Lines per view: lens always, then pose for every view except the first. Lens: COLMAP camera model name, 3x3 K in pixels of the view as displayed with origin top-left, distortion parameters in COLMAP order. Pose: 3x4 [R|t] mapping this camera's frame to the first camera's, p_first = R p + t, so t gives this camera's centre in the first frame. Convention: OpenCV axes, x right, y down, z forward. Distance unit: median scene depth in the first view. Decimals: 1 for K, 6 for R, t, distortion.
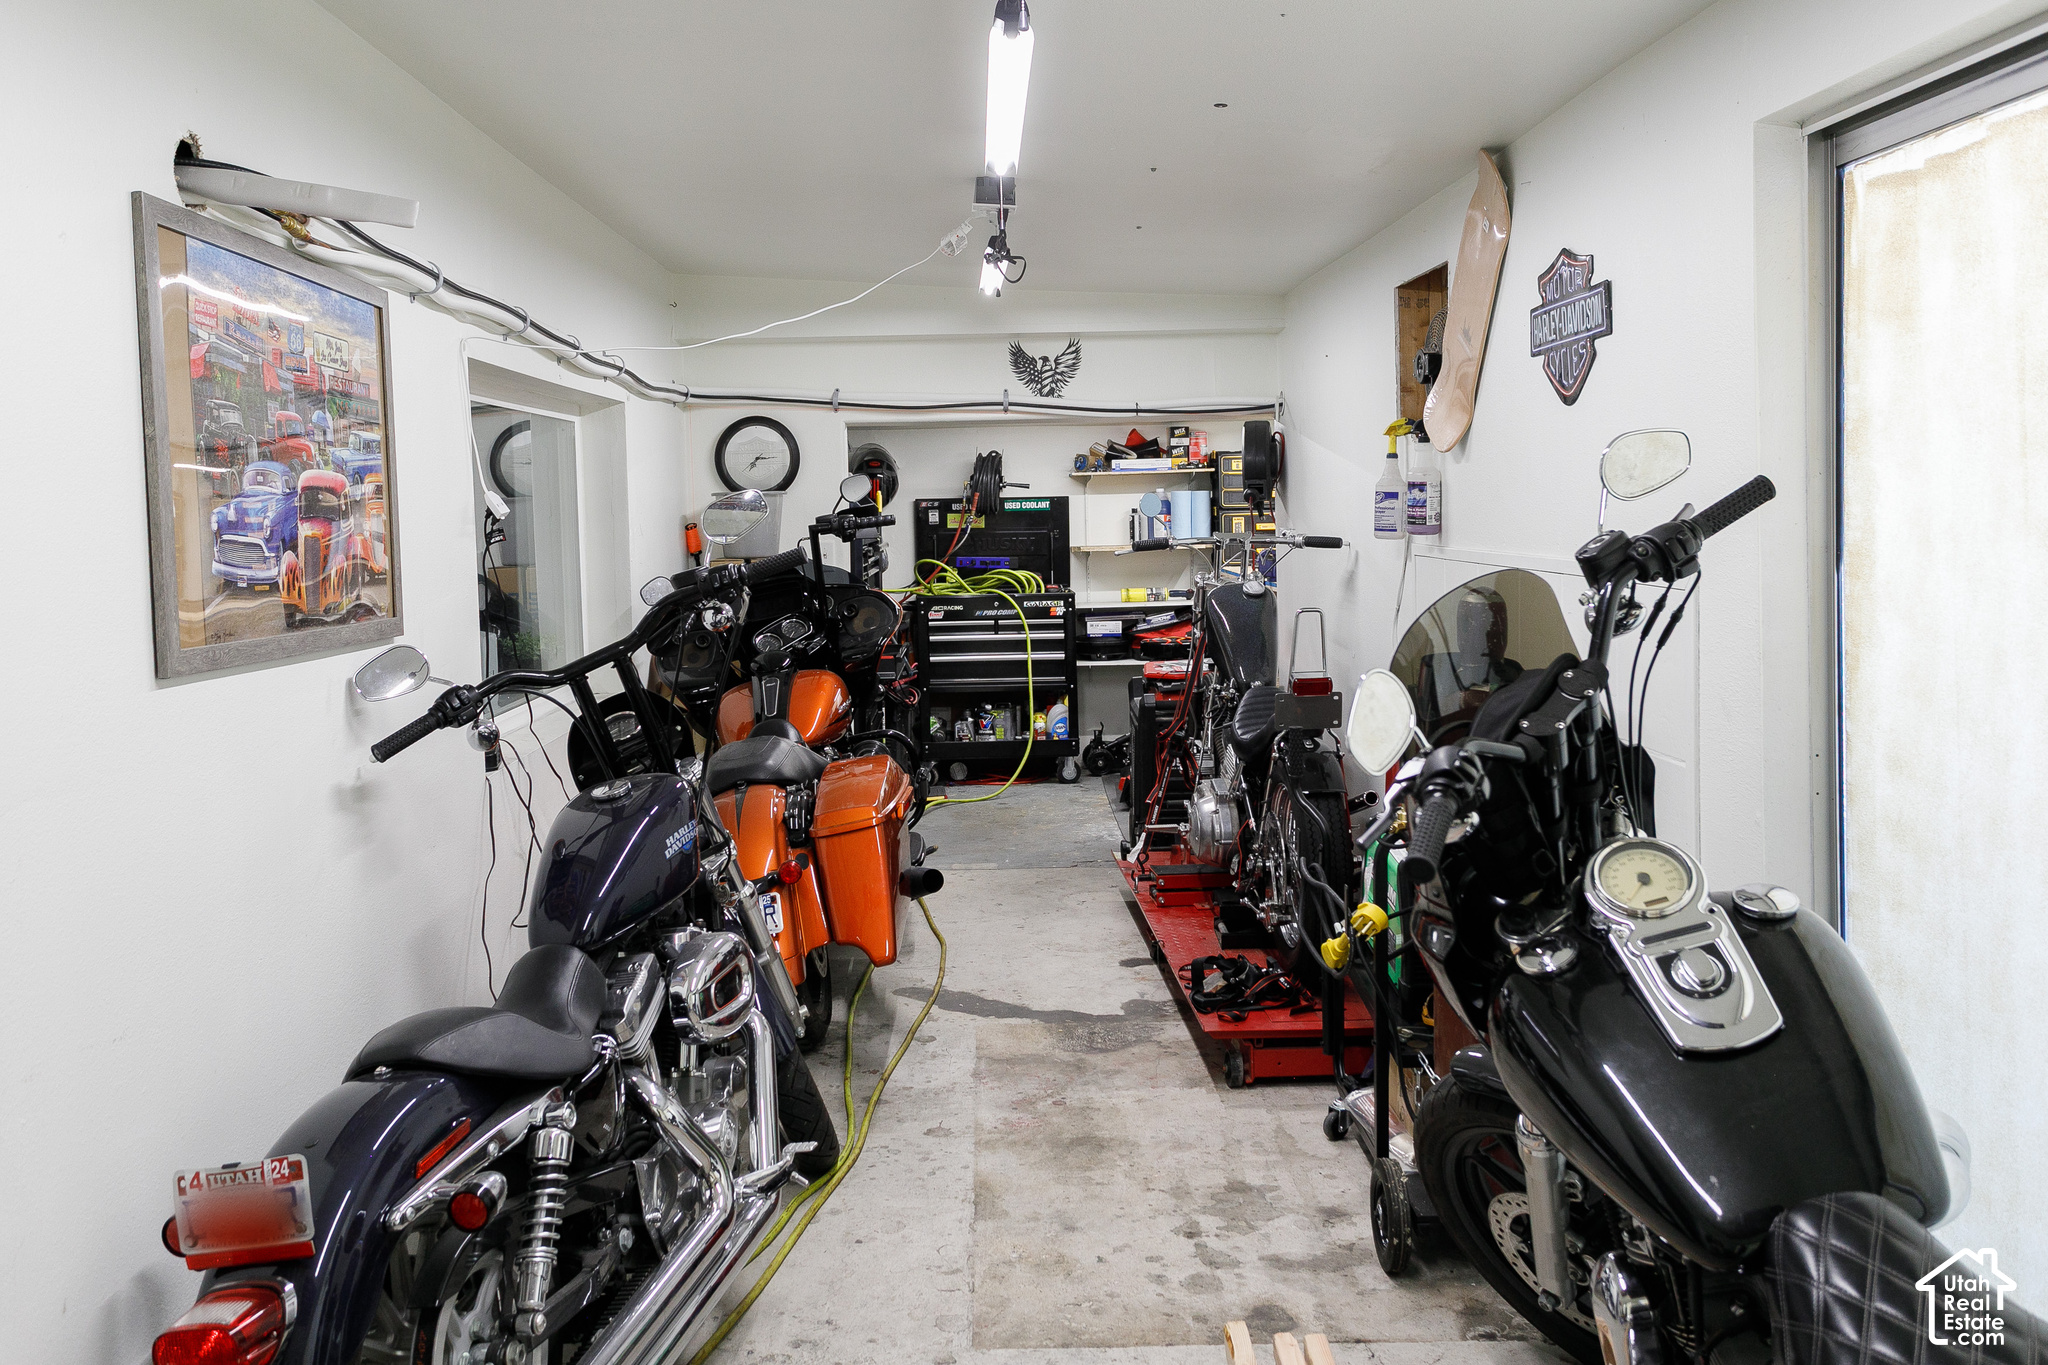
lens RADIAL K [[1708.2, 0, 1022.9], [0, 1708.2, 684.7], [0, 0, 1]] dist [-0.002875, 0.000112]
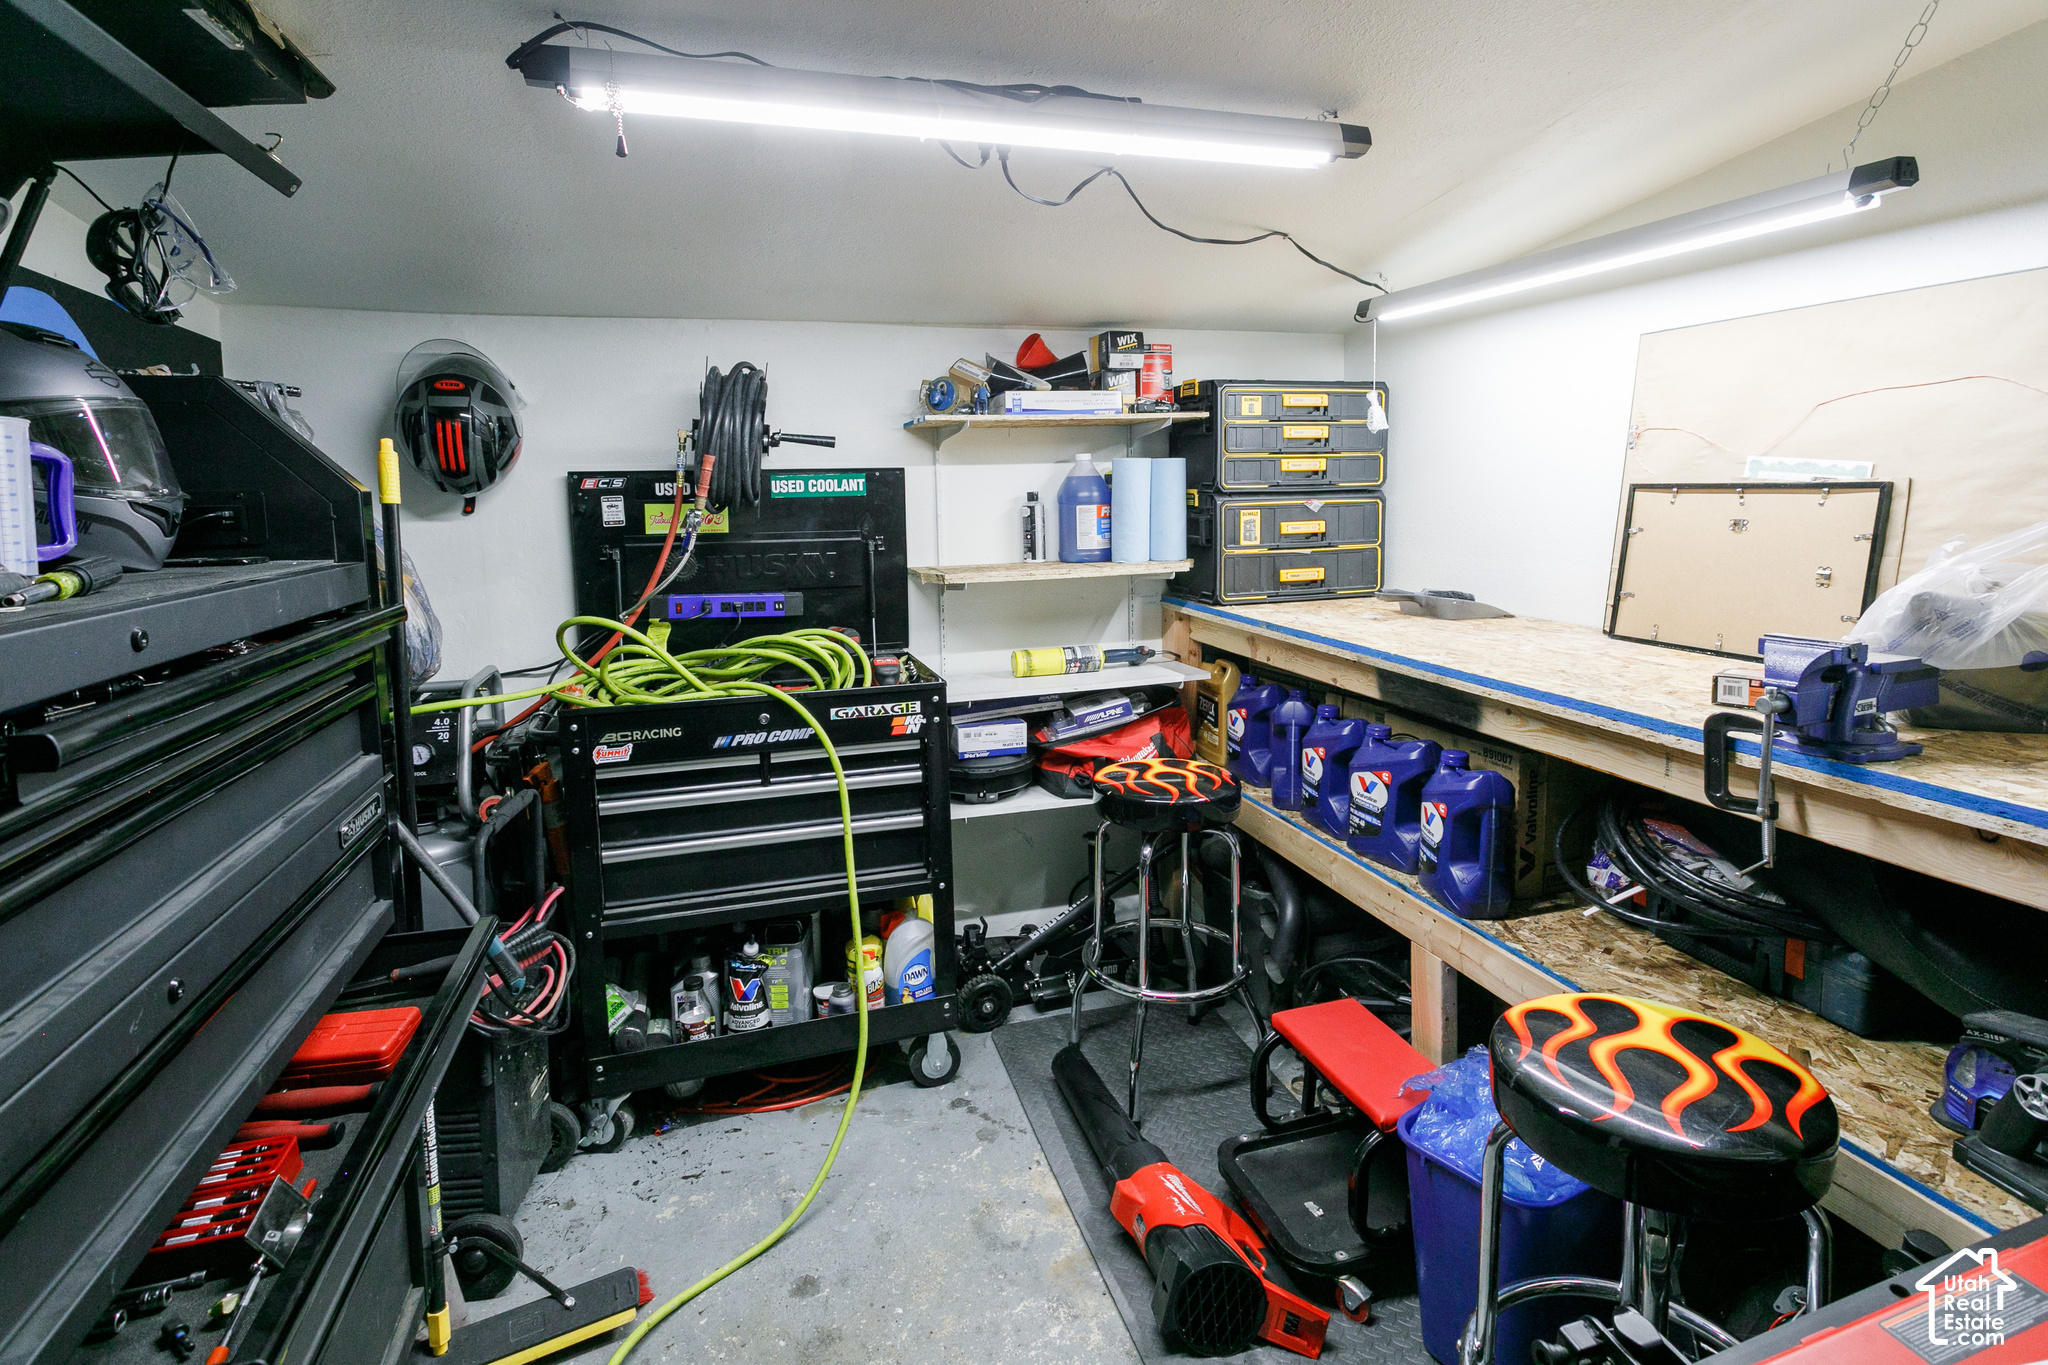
lens RADIAL K [[1021.0, 0, 1041.2], [0, 1021.0, 603.6], [0, 0, 1]] dist [0.000998, 0.000110]
pose [[0.960231, -0.030299, 0.277559, -0.018617], [0.028198, 0.999536, 0.011558, -0.074711], [-0.277780, -0.003272, 0.960639, 0.718653]]
